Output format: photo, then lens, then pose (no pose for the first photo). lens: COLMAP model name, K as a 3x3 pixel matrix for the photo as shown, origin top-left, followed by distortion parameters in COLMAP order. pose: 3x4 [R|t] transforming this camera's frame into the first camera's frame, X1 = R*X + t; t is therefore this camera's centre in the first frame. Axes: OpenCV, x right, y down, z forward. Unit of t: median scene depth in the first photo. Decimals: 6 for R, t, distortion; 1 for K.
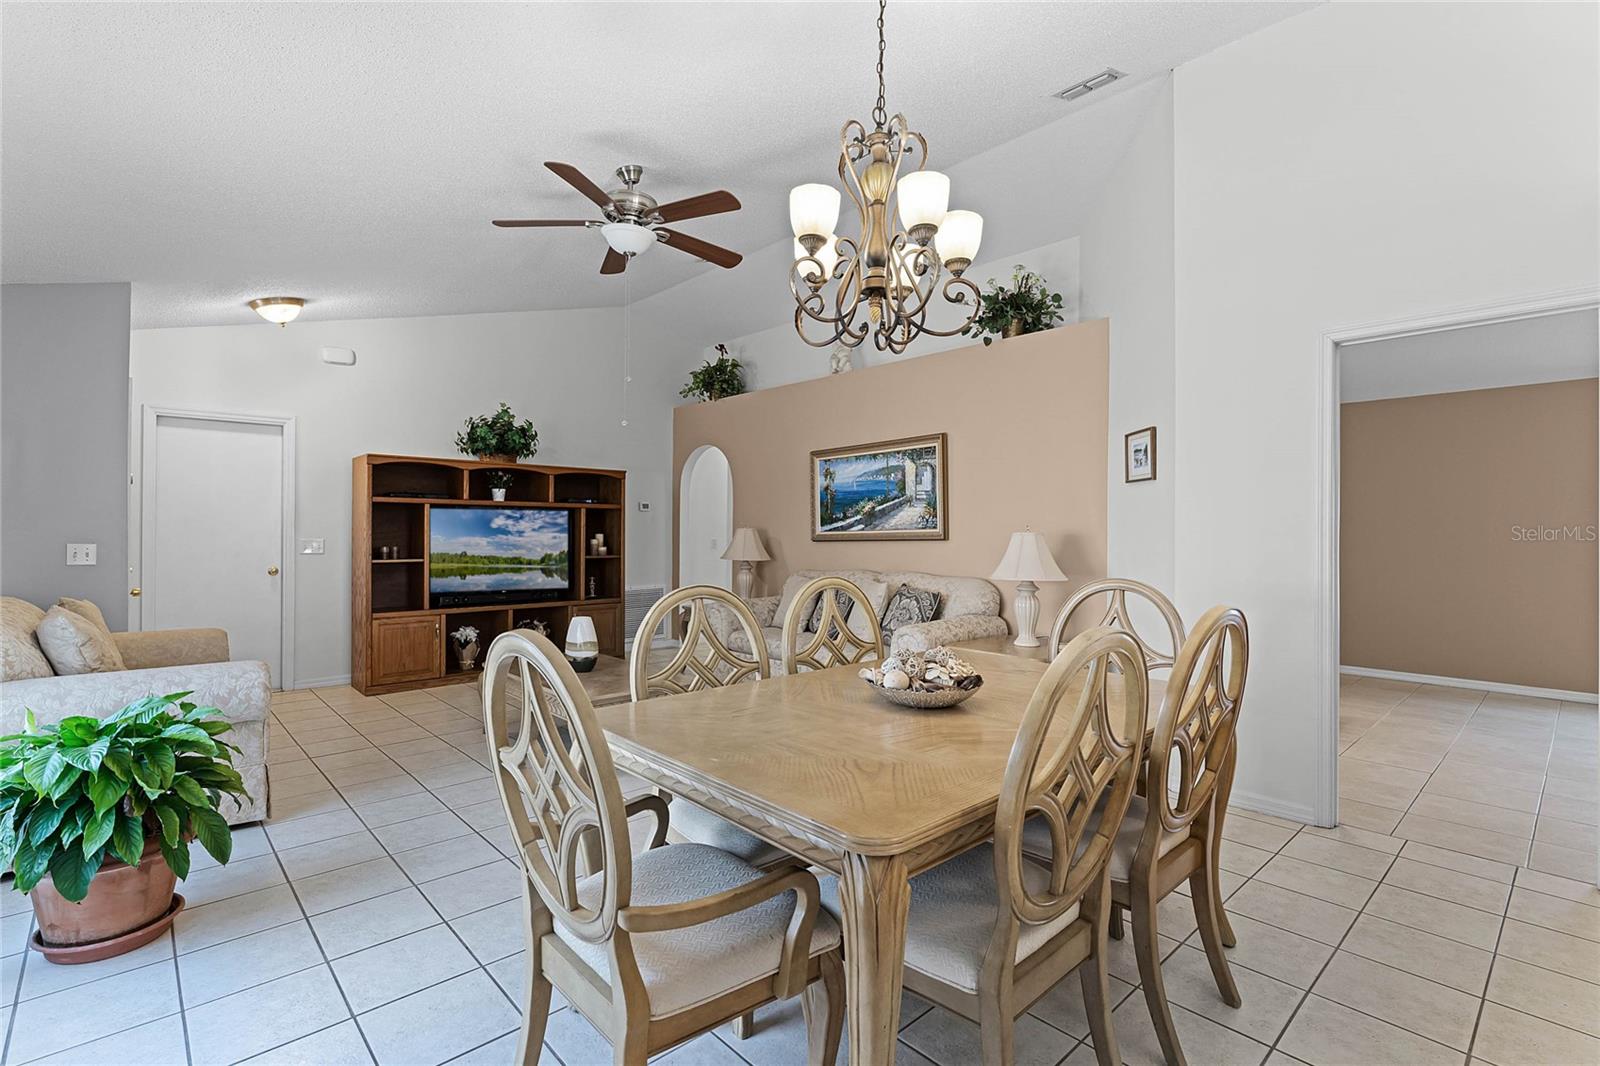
lens RADIAL K [[745.9, 0, 788.6], [0, 745.9, 527.1], [0, 0, 1]] dist [-0.002516, 0.000291]
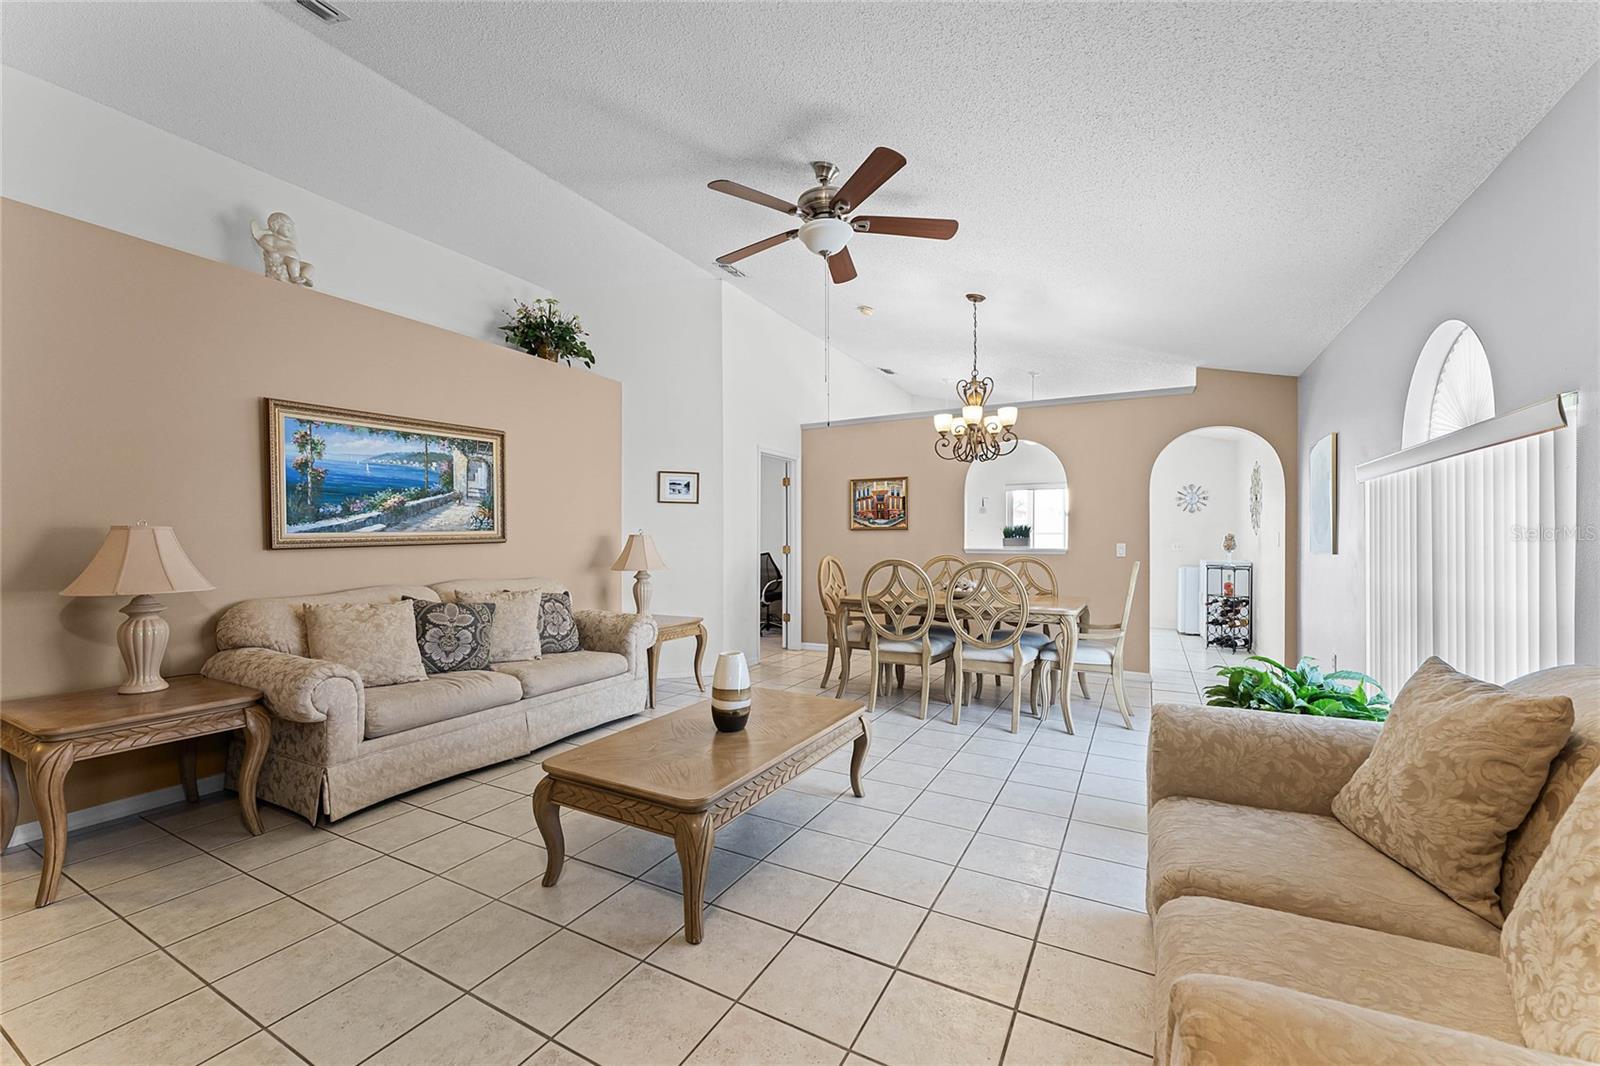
lens RADIAL K [[644.8, 0, 797.6], [0, 644.8, 540.5], [0, 0, 1]] dist [0.000792, -0.000041]
pose [[-0.351321, -0.008804, 0.936214, -0.635145], [-0.003616, 0.999961, 0.008047, 0.006320], [-0.936248, -0.000558, -0.351339, 0.839040]]
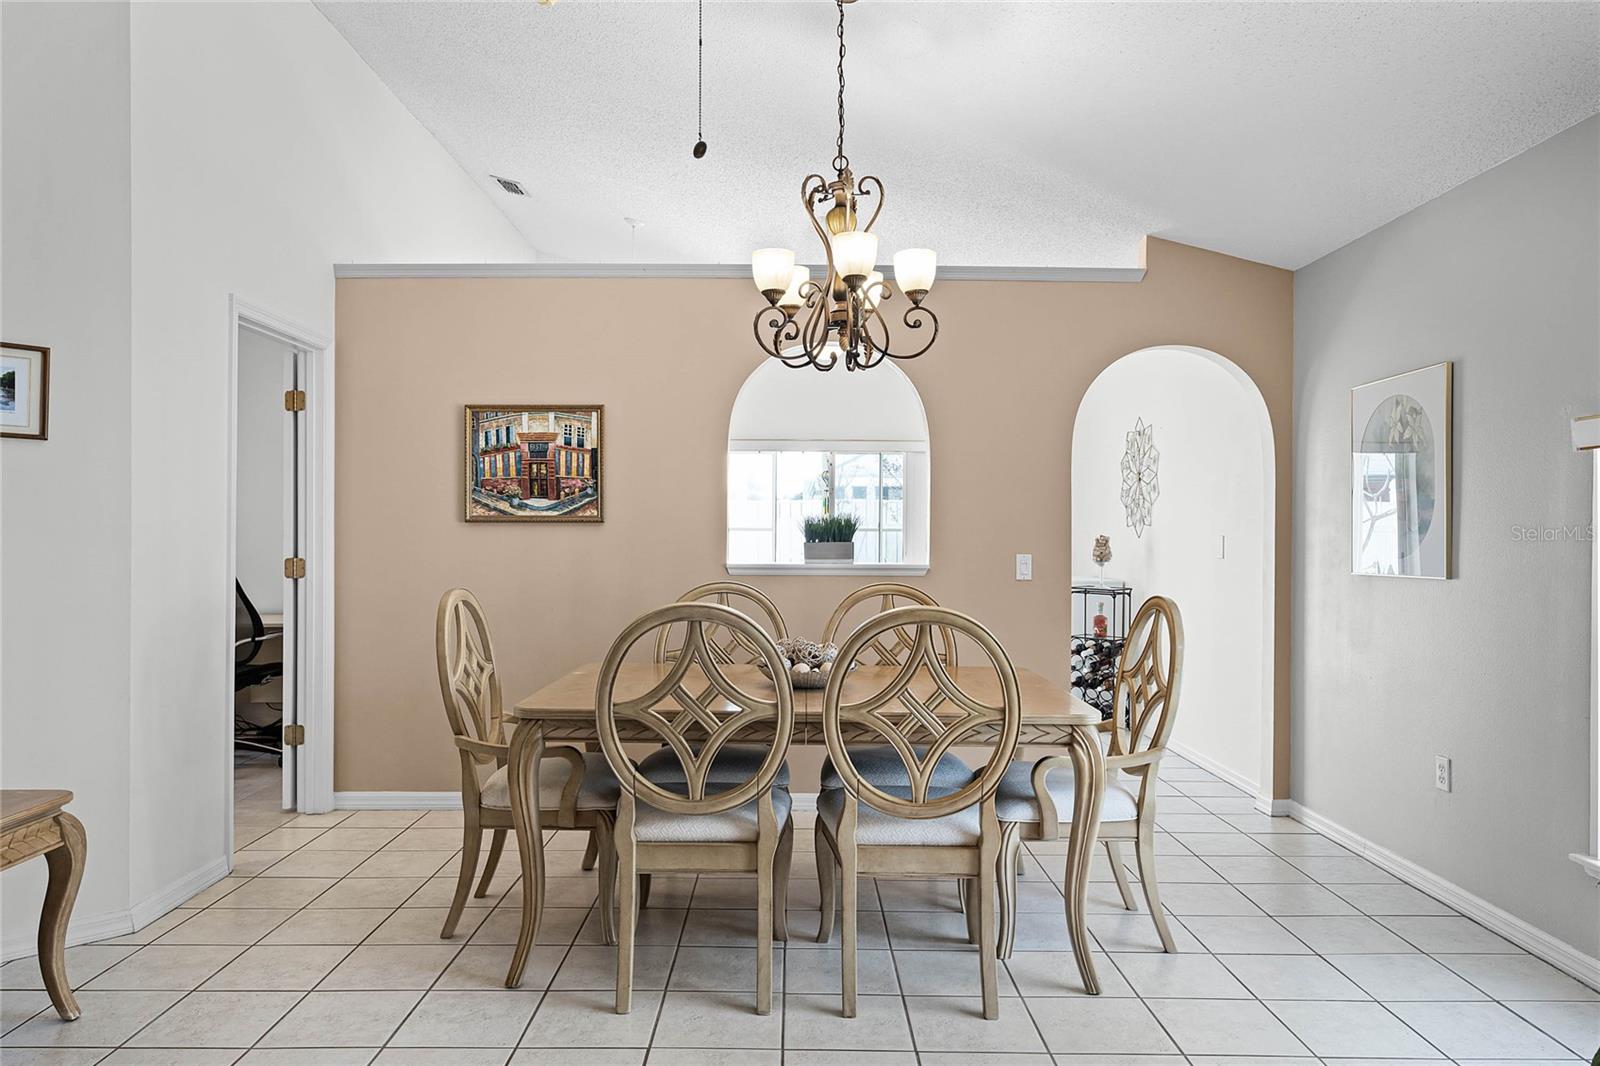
lens RADIAL K [[1061.4, 0, 796.3], [0, 1061.4, 539.9], [0, 0, 1]] dist [-0.001514, 0.000740]
pose [[-0.757150, -0.013718, 0.653097, -0.312595], [-0.011959, 0.999903, 0.007138, 0.001663], [-0.653131, -0.002406, -0.757241, 0.796027]]
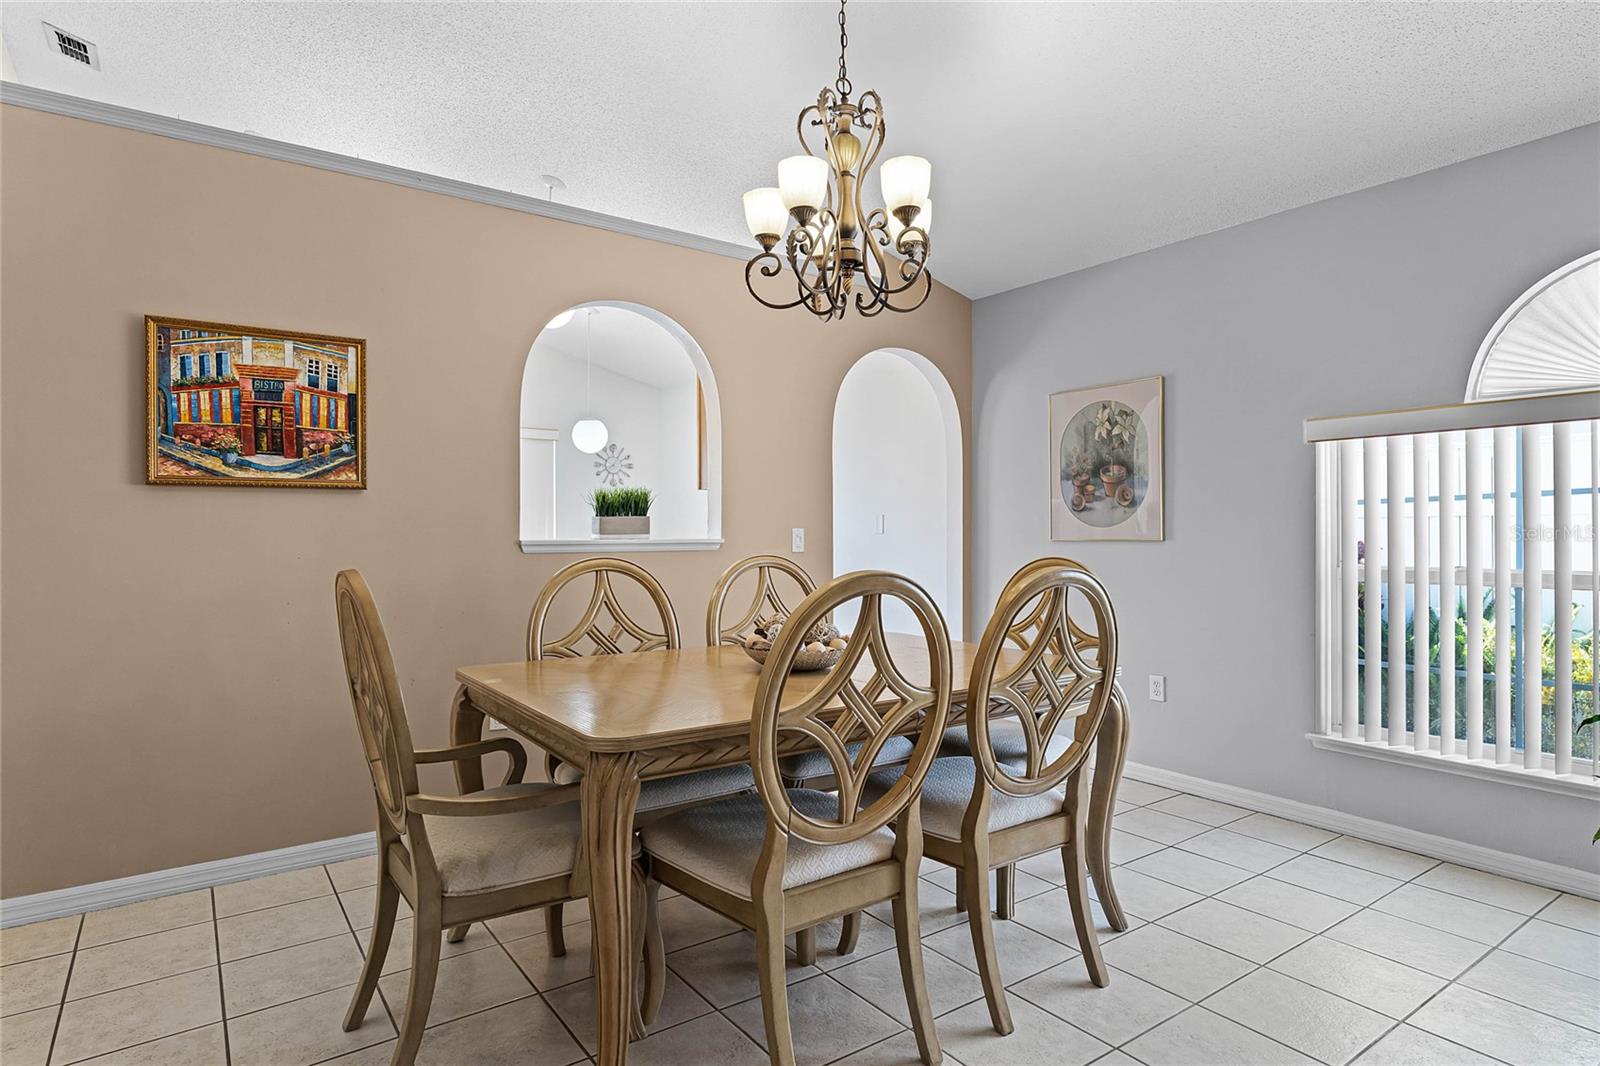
lens RADIAL K [[867.4, 0, 792.6], [0, 867.4, 532.6], [0, 0, 1]] dist [-0.002340, -0.001306]
pose [[-0.995547, -0.006759, 0.094022, 0.030119], [-0.006762, 0.999977, 0.000284, 0.020173], [-0.094022, -0.000353, -0.995570, 0.770862]]
